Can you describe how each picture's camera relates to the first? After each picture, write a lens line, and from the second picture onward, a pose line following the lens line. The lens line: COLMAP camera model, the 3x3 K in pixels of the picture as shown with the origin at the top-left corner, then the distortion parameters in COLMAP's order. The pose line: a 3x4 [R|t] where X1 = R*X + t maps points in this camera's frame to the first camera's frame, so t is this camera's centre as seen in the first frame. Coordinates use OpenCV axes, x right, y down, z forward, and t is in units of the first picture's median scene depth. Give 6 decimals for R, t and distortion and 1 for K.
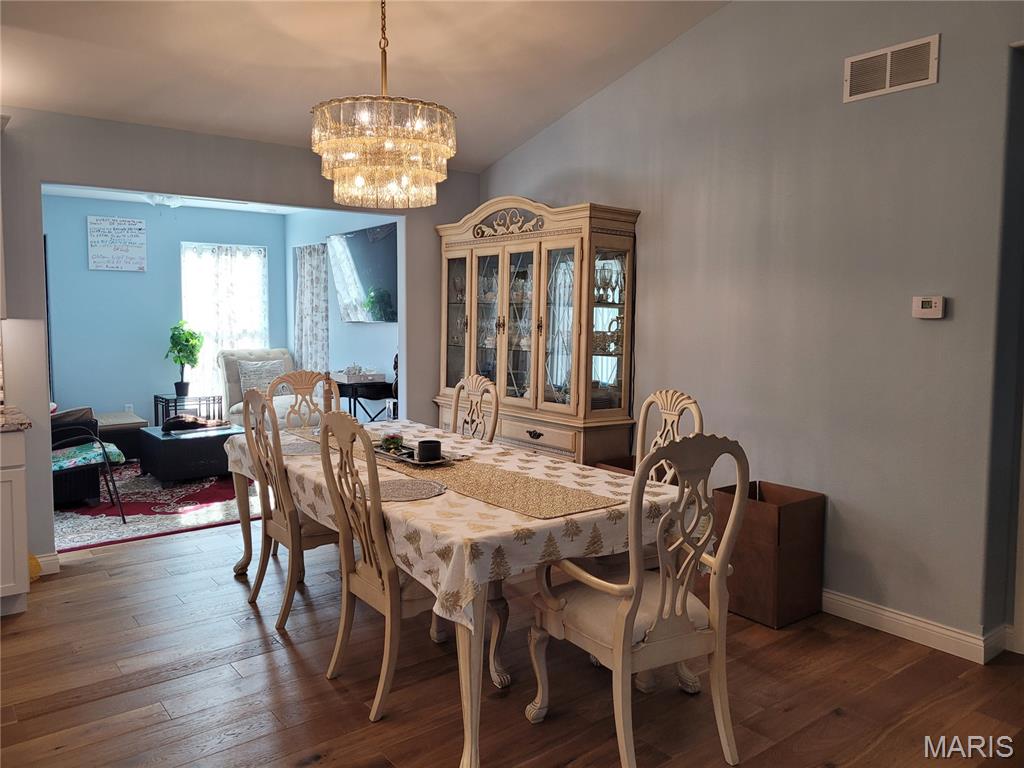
lens RADIAL K [[772.4, 0, 514.7], [0, 772.4, 374.2], [0, 0, 1]] dist [0.011103, -0.002332]
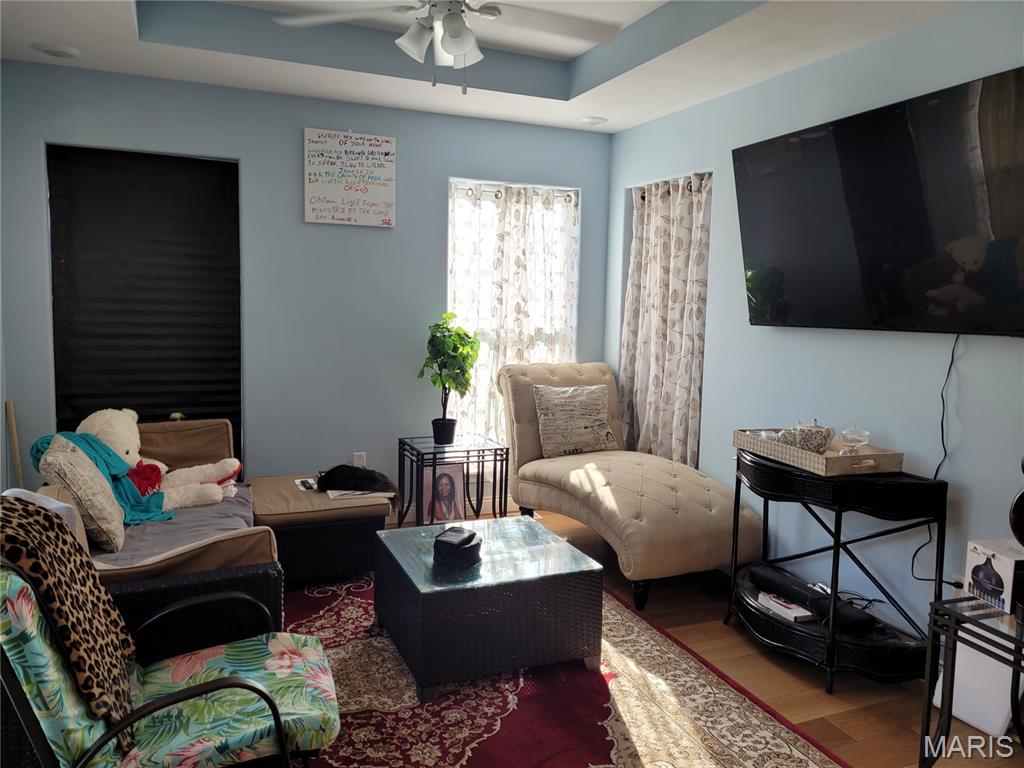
lens RADIAL K [[772.4, 0, 513.9], [0, 772.4, 386.4], [0, 0, 1]] dist [0.011103, -0.002332]
pose [[0.962351, 0.049823, -0.267203, -0.223130], [-0.040604, 0.998378, 0.039919, -0.039365], [0.268759, -0.027567, 0.962813, 0.451440]]
